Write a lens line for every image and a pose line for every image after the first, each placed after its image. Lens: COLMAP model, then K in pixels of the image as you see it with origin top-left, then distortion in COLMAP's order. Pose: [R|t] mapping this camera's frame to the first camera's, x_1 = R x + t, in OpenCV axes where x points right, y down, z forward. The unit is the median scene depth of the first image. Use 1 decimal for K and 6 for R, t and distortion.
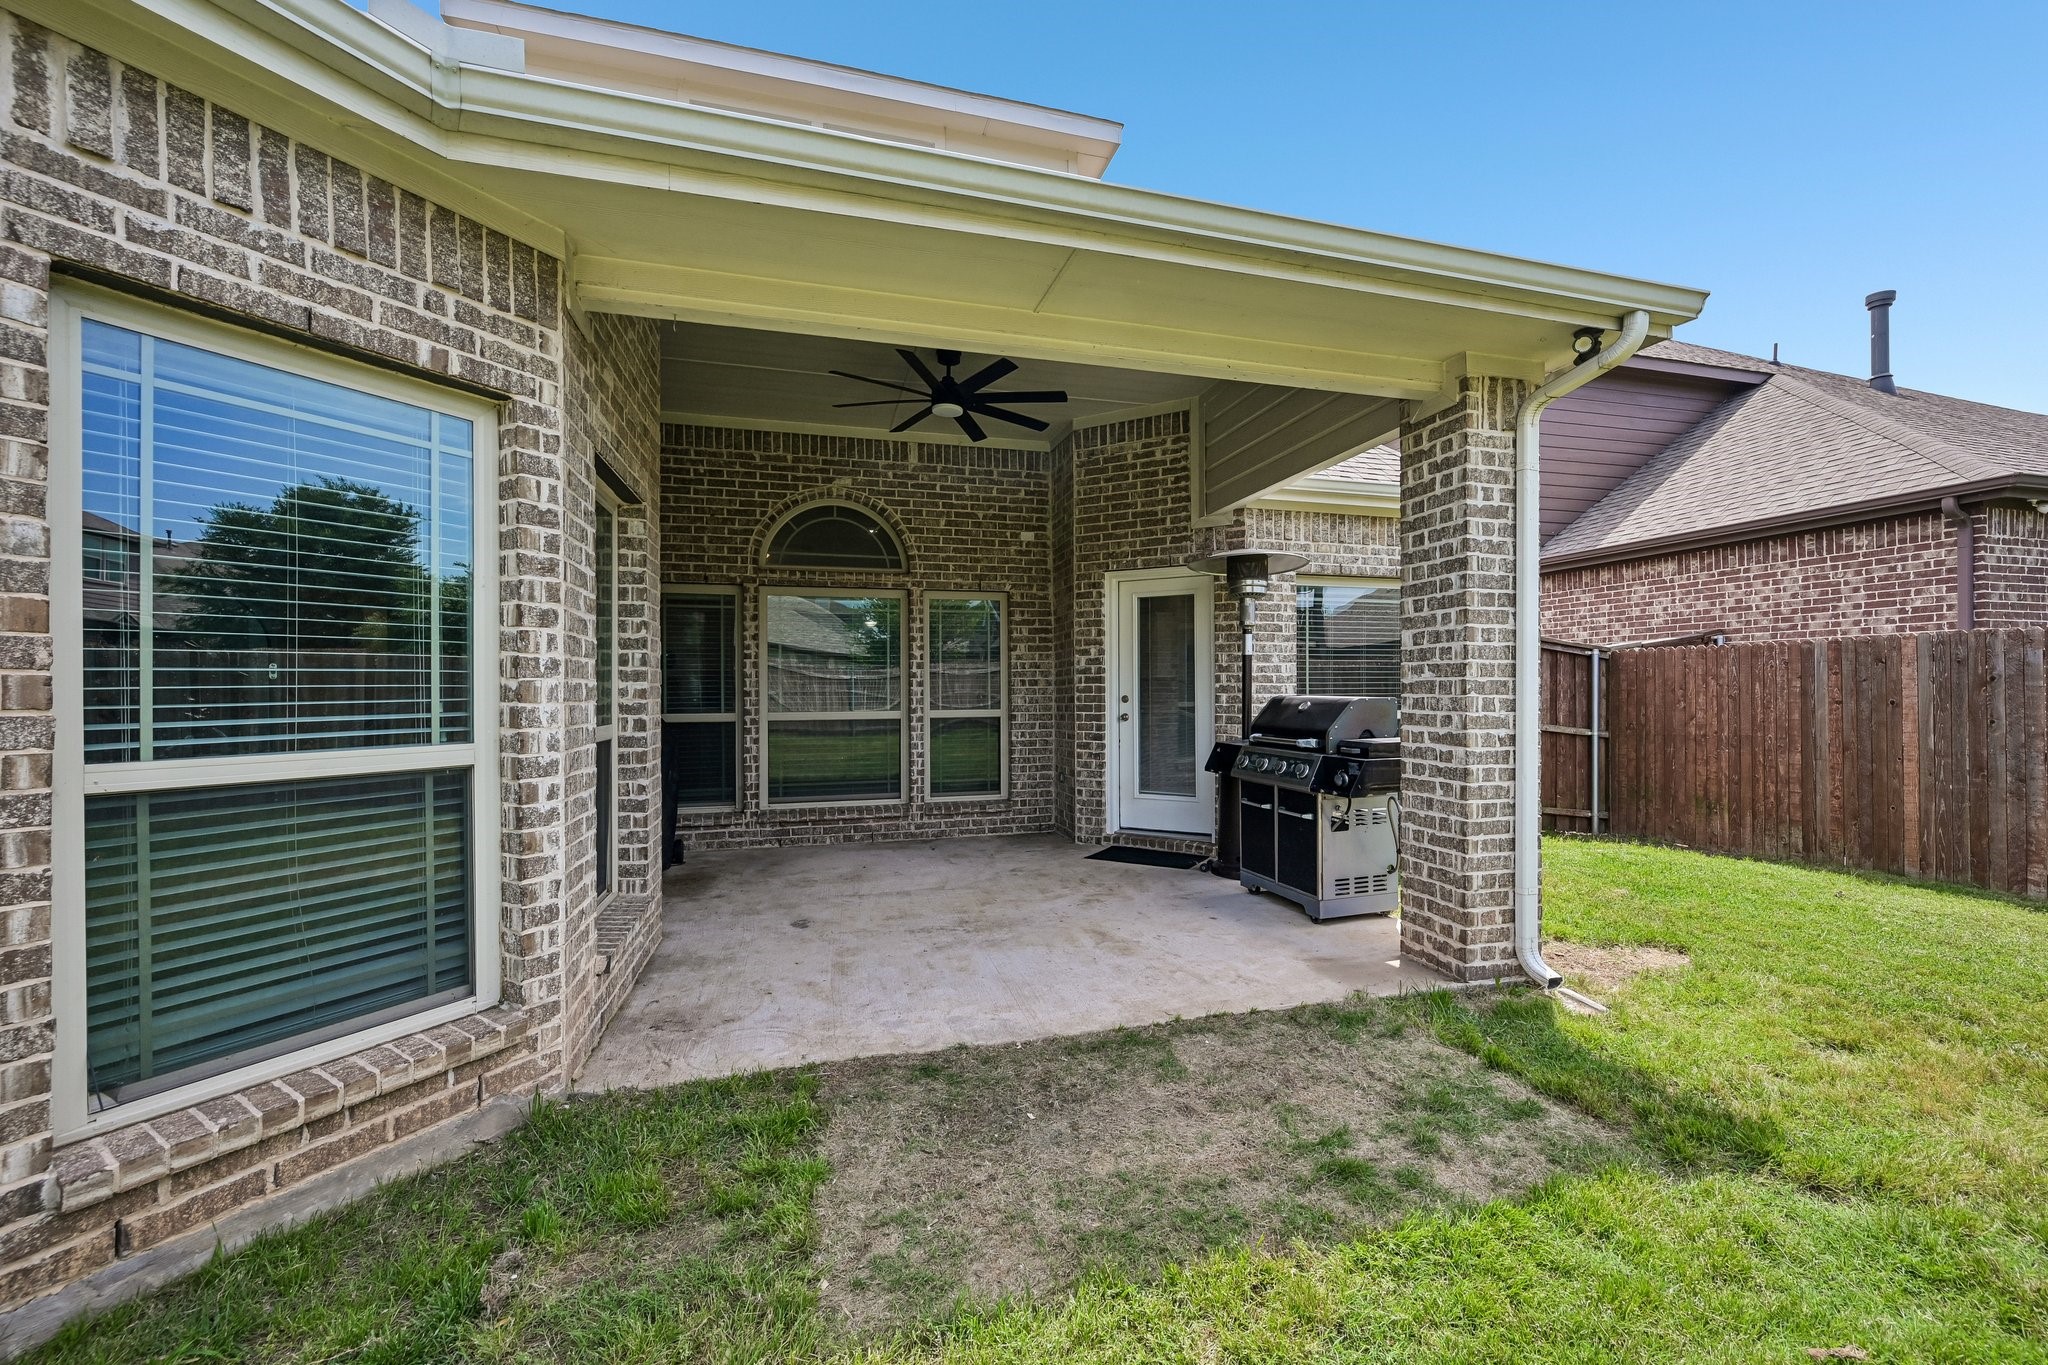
lens RADIAL K [[829.2, 0, 1037.1], [0, 829.2, 692.4], [0, 0, 1]] dist [-0.000039, 0.000053]
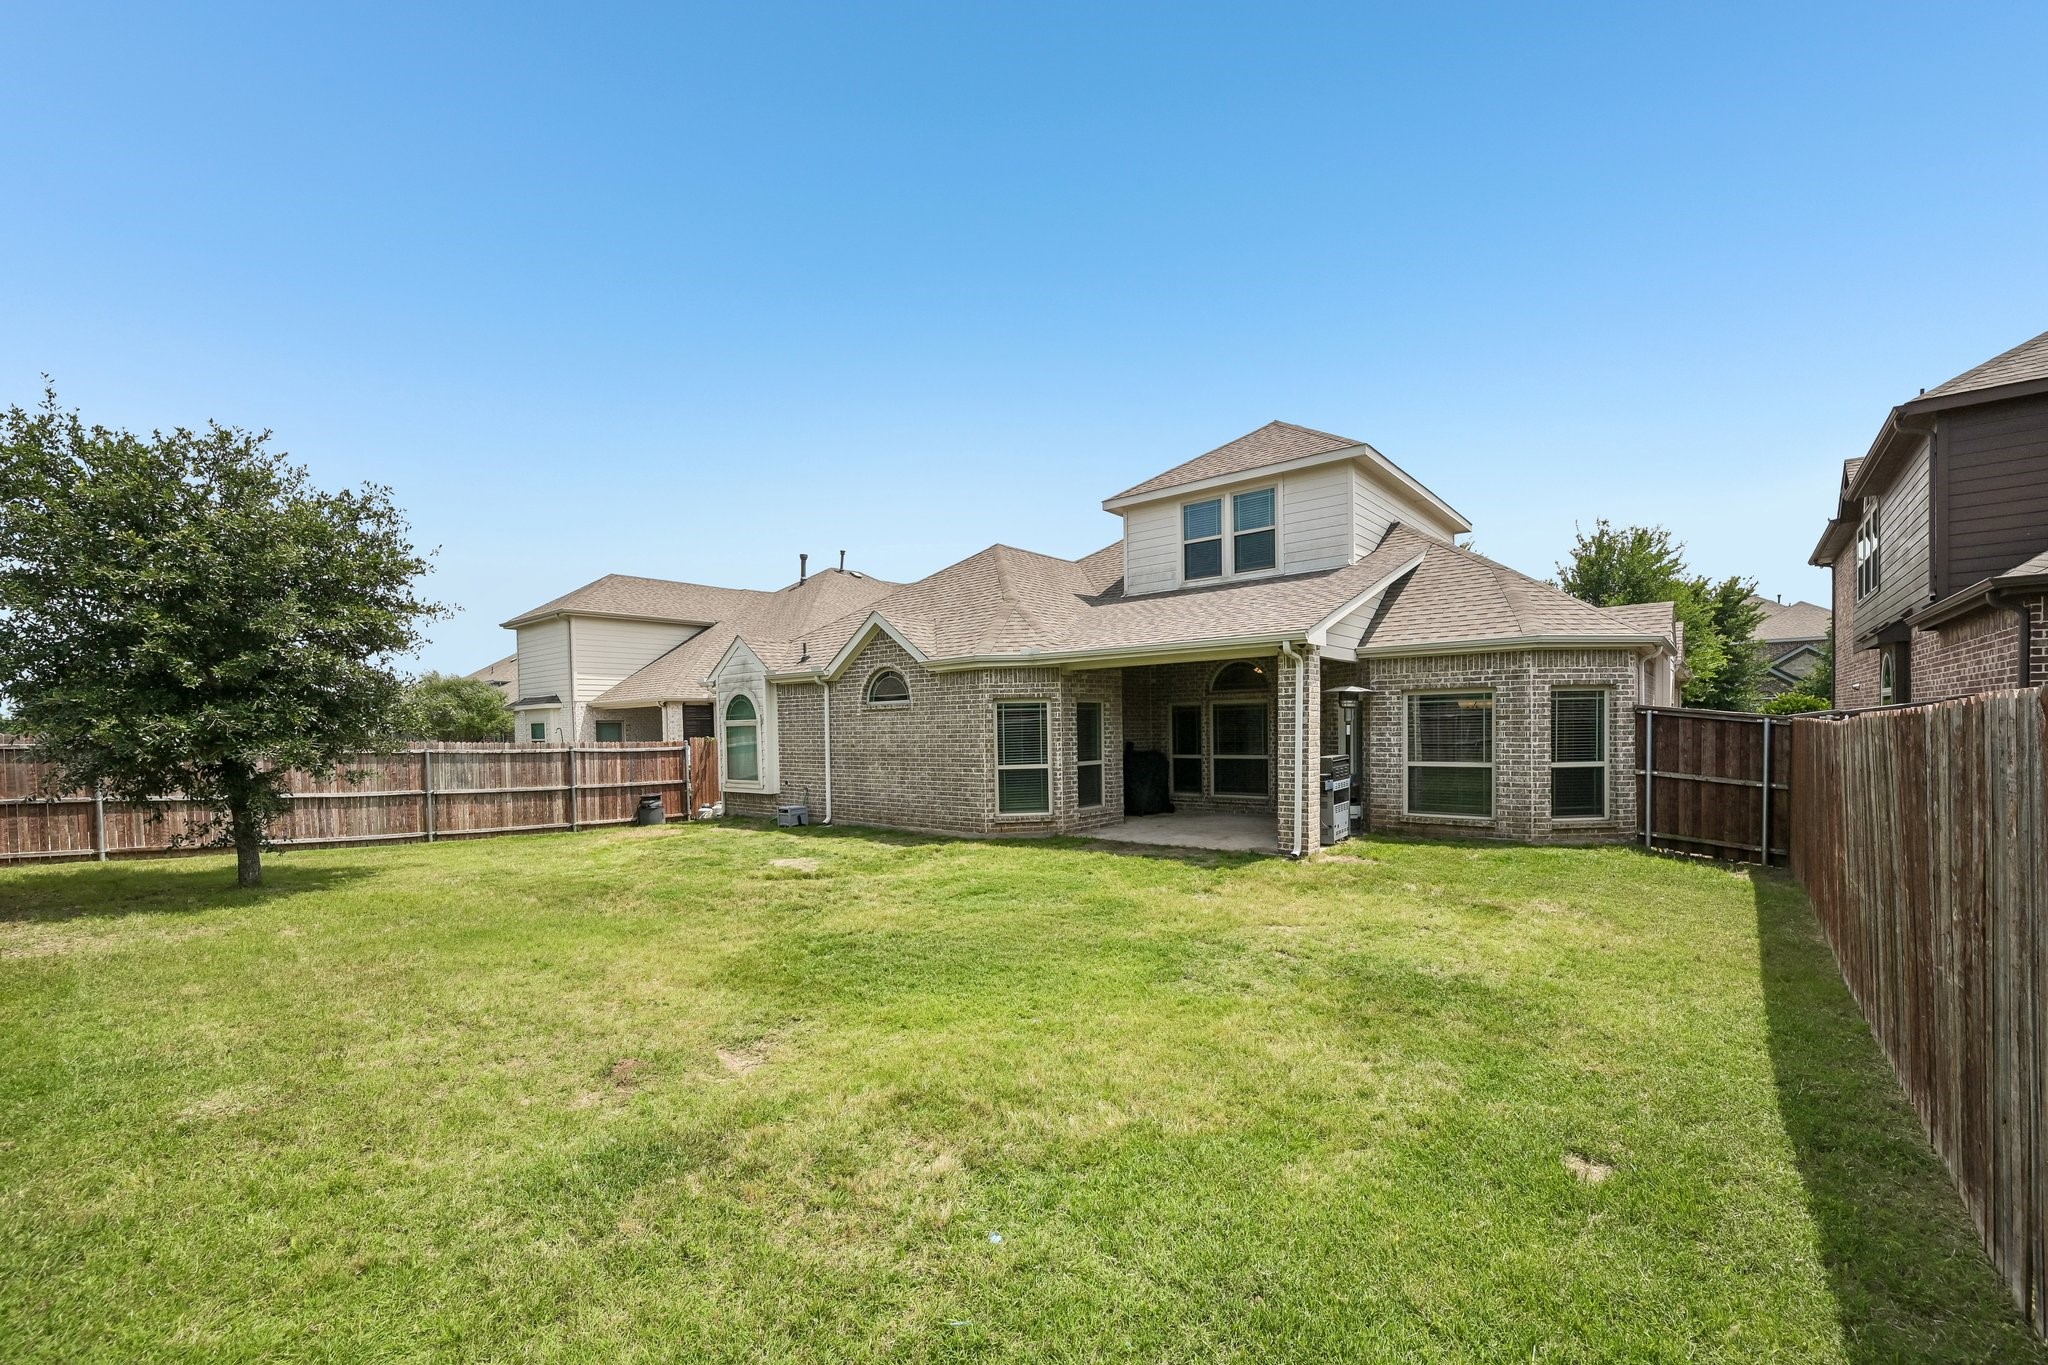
lens RADIAL K [[831.0, 0, 1014.6], [0, 831.0, 728.0], [0, 0, 1]] dist [-0.000227, -0.000001]
pose [[0.556790, -0.003745, -0.830645, 1.312510], [0.014598, 0.999880, 0.005277, -0.072687], [0.830525, -0.015063, 0.556777, -0.770993]]
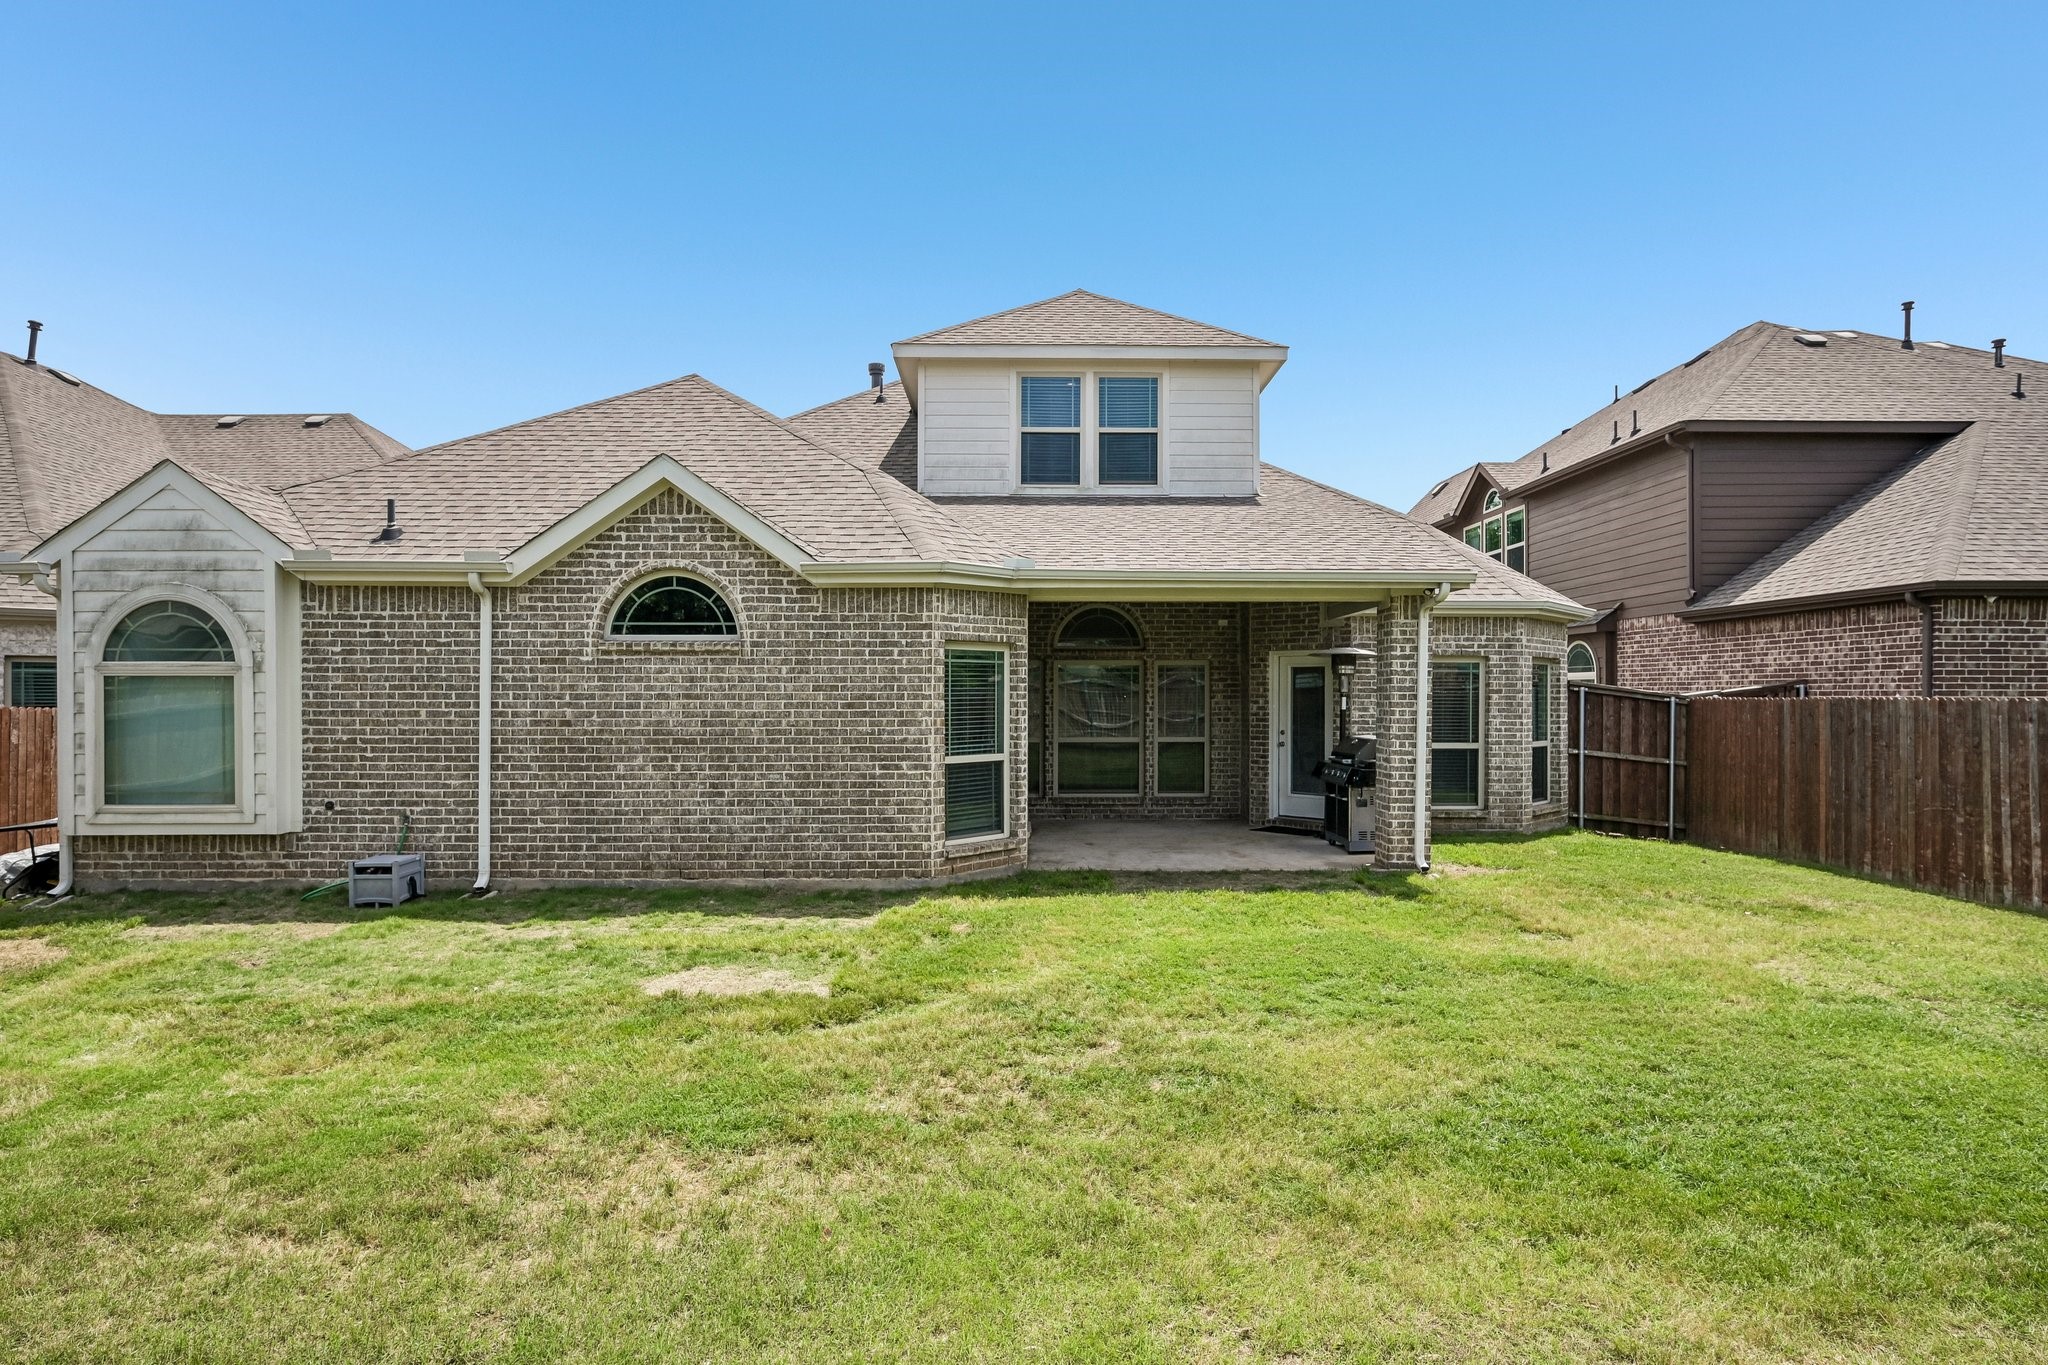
lens RADIAL K [[1085.3, 0, 1024.0], [0, 1085.3, 682.5], [0, 0, 1]] dist [-0.000393, 0.000108]
pose [[0.963155, 0.002593, -0.268934, 0.187281], [-0.005920, 0.999916, -0.011562, -0.059403], [0.268881, 0.012728, 0.963089, -1.093067]]
